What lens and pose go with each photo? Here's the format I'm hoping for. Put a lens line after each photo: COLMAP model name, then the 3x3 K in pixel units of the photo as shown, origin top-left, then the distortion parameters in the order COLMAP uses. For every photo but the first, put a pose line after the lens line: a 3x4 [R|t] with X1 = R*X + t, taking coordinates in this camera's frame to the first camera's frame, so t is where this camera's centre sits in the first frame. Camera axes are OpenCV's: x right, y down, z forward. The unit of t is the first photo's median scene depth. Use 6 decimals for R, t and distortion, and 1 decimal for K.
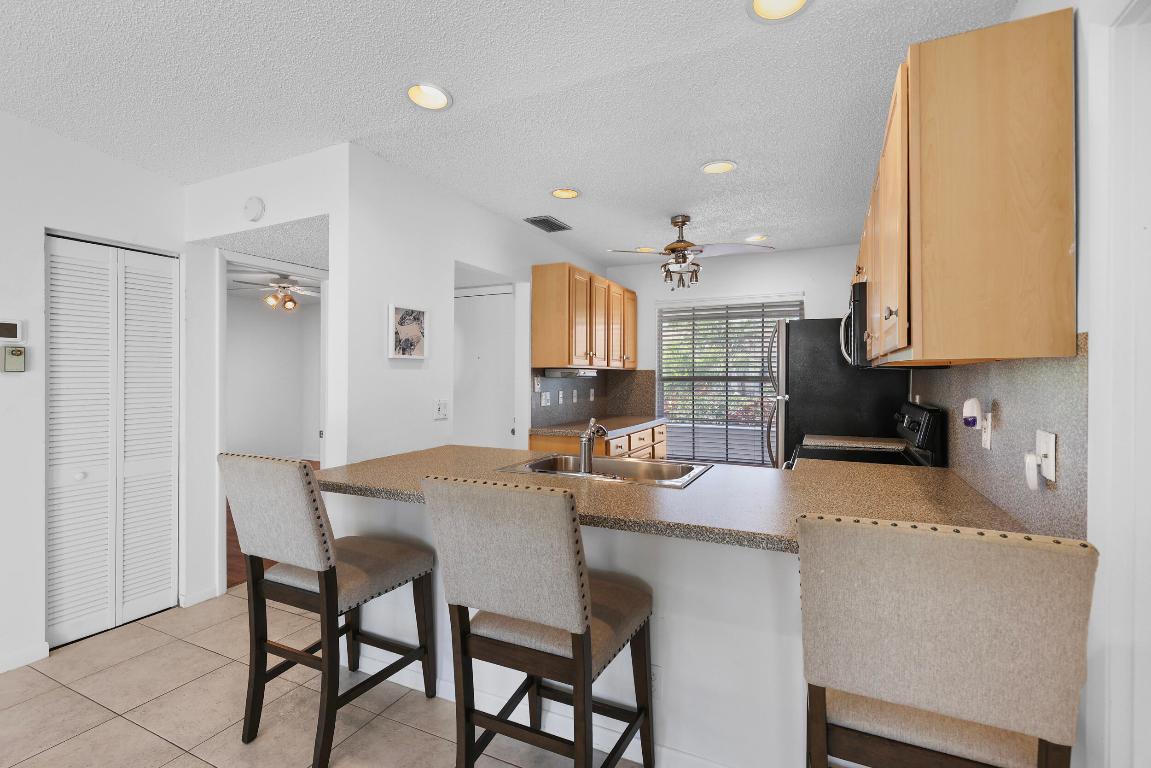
lens RADIAL K [[532.8, 0, 574.4], [0, 532.8, 380.5], [0, 0, 1]] dist [0.000556, -0.000752]
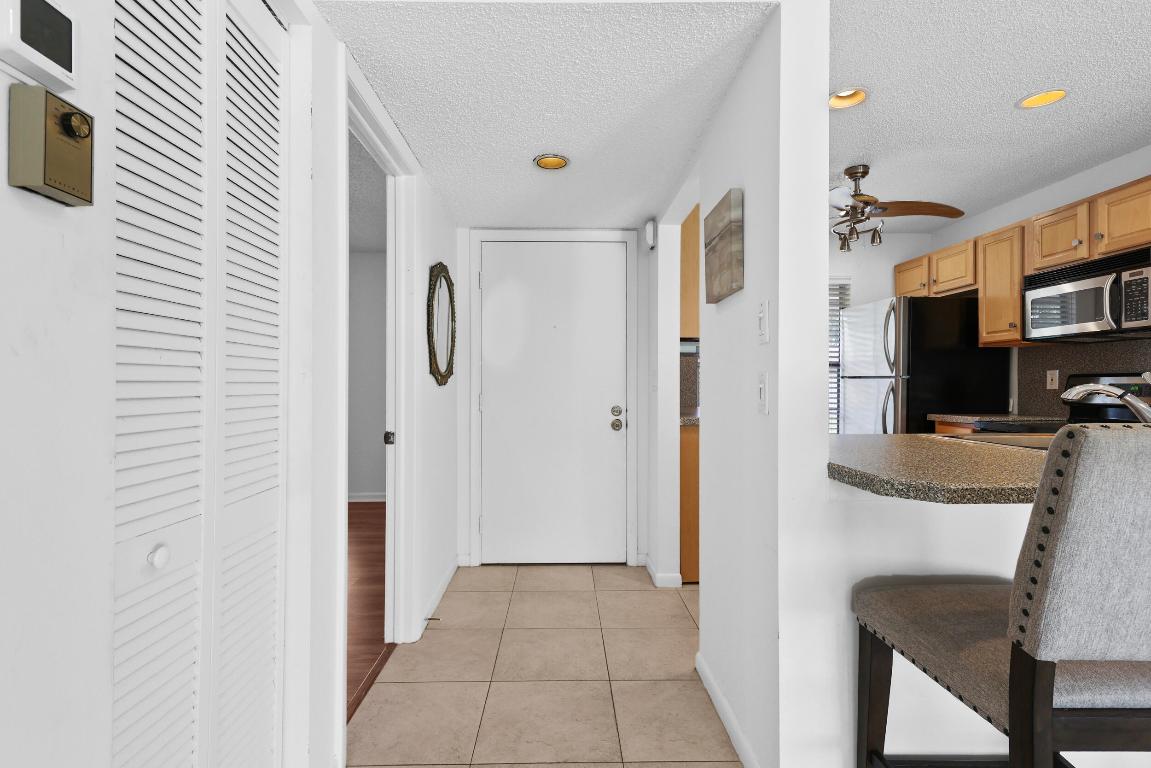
lens RADIAL K [[543.7, 0, 573.7], [0, 543.7, 385.6], [0, 0, 1]] dist [0.016776, -0.000913]
pose [[0.890738, -0.001055, 0.454515, -0.623083], [0.005930, 0.999939, -0.009301, 0.056015], [-0.454478, 0.010980, 0.890690, 0.413572]]
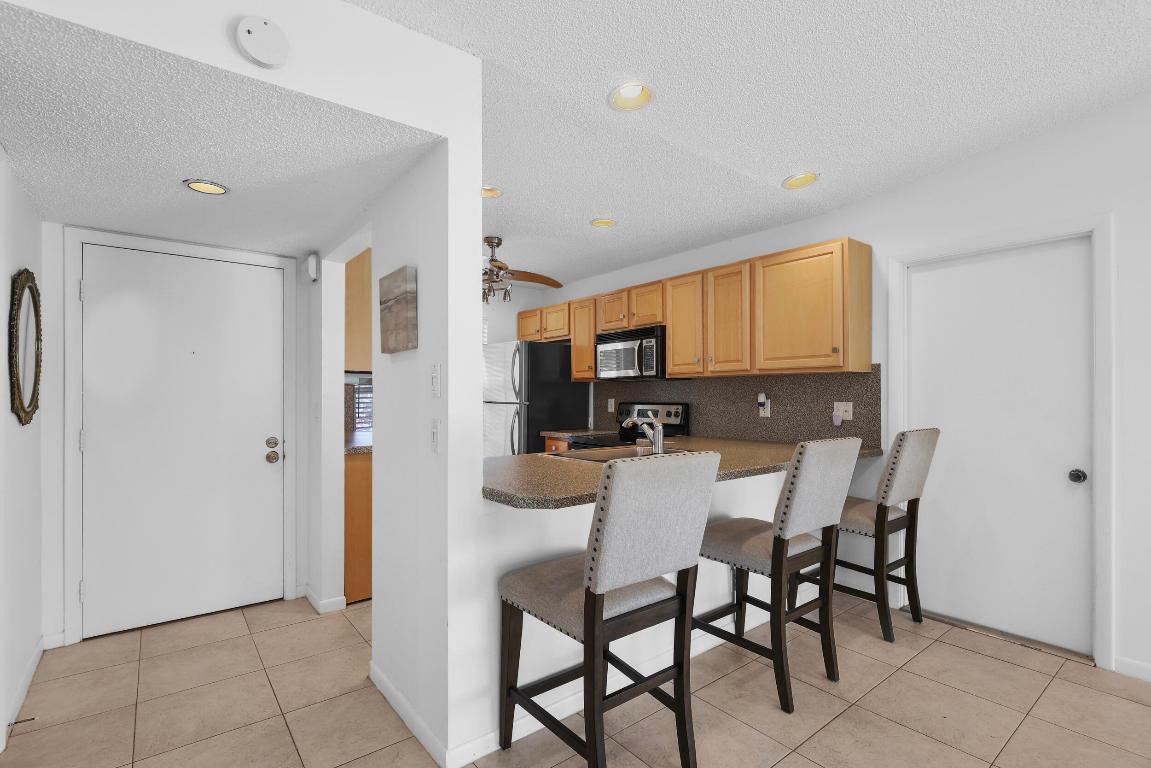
lens RADIAL K [[534.0, 0, 576.6], [0, 534.0, 395.0], [0, 0, 1]] dist [0.000629, -0.000527]
pose [[0.438601, 0.002512, 0.898678, -0.707481], [0.011258, 0.999902, -0.008289, 0.025363], [-0.898611, 0.013753, 0.438530, 0.369886]]
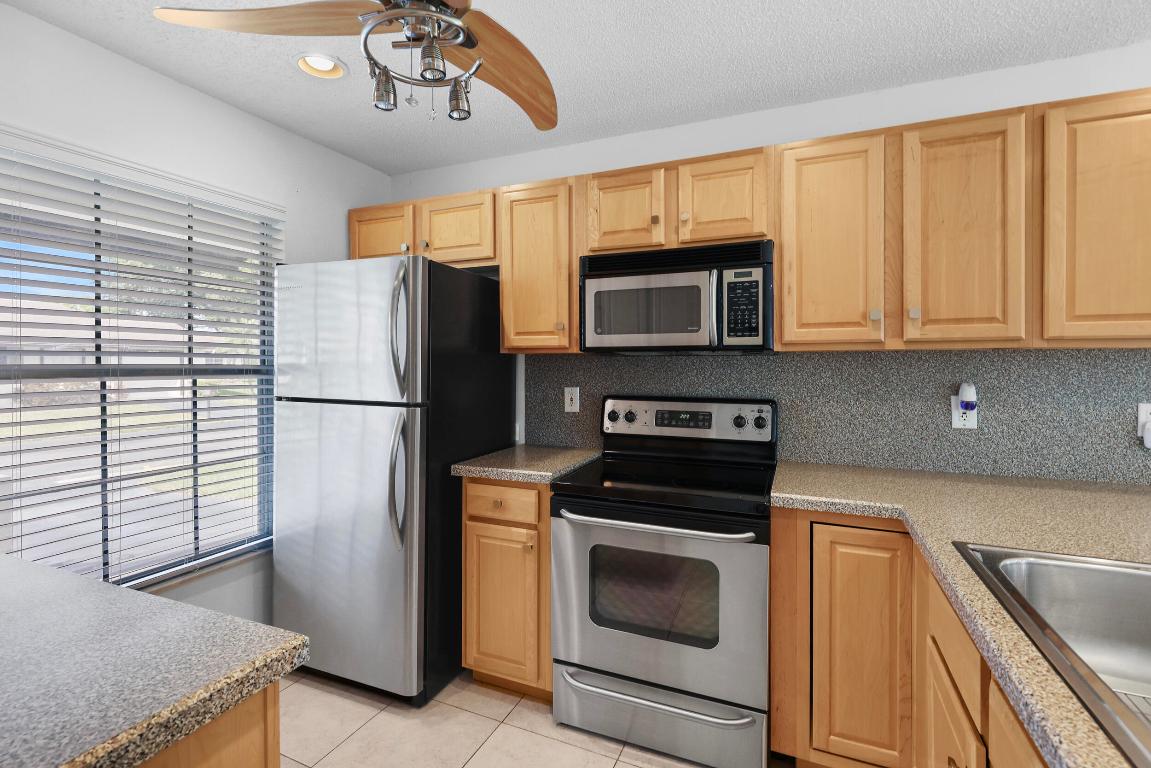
lens RADIAL K [[536.5, 0, 571.0], [0, 536.5, 365.1], [0, 0, 1]] dist [0.000719, -0.000084]
pose [[-0.031050, -0.002675, 0.999514, -0.153713], [0.009611, 0.999949, 0.002975, -0.007592], [-0.999472, 0.009698, -0.031023, 0.916473]]
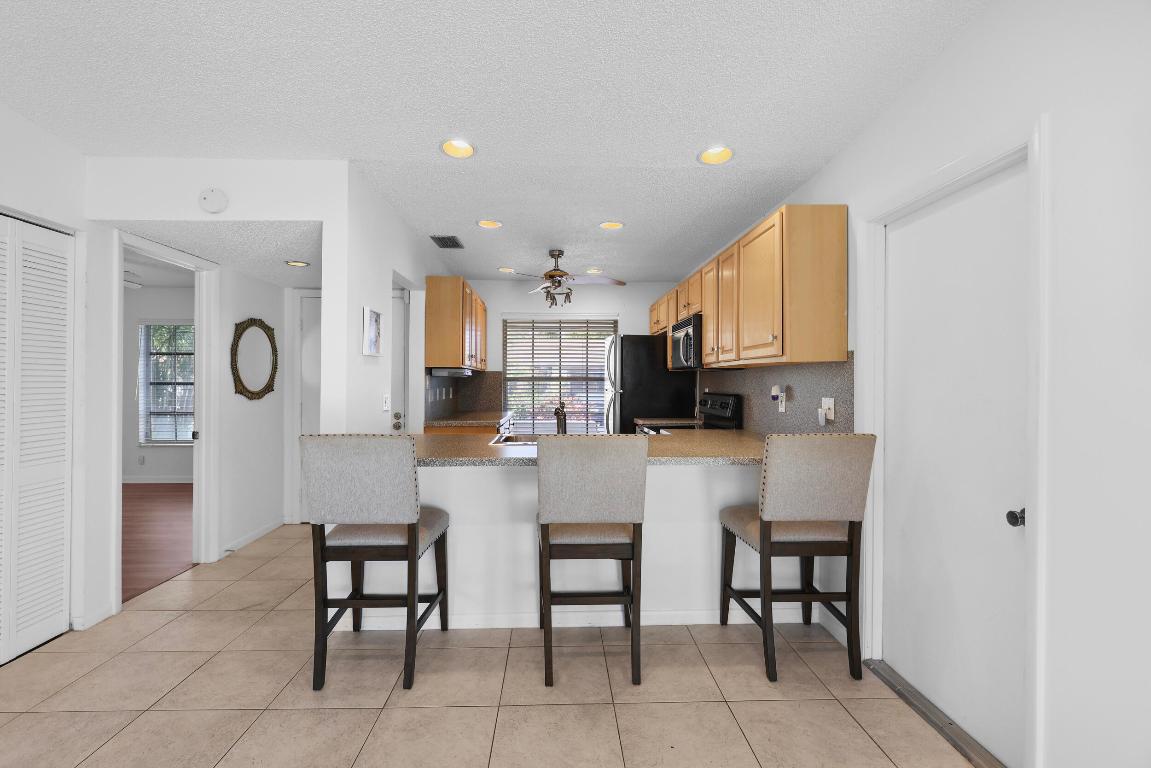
lens RADIAL K [[524.1, 0, 574.3], [0, 524.1, 381.6], [0, 0, 1]] dist [-0.001810, -0.000587]
pose [[0.884233, 0.001948, 0.467043, -0.349345], [0.002033, 0.999966, -0.008019, 0.017534], [-0.467042, 0.008041, 0.884198, -0.130682]]
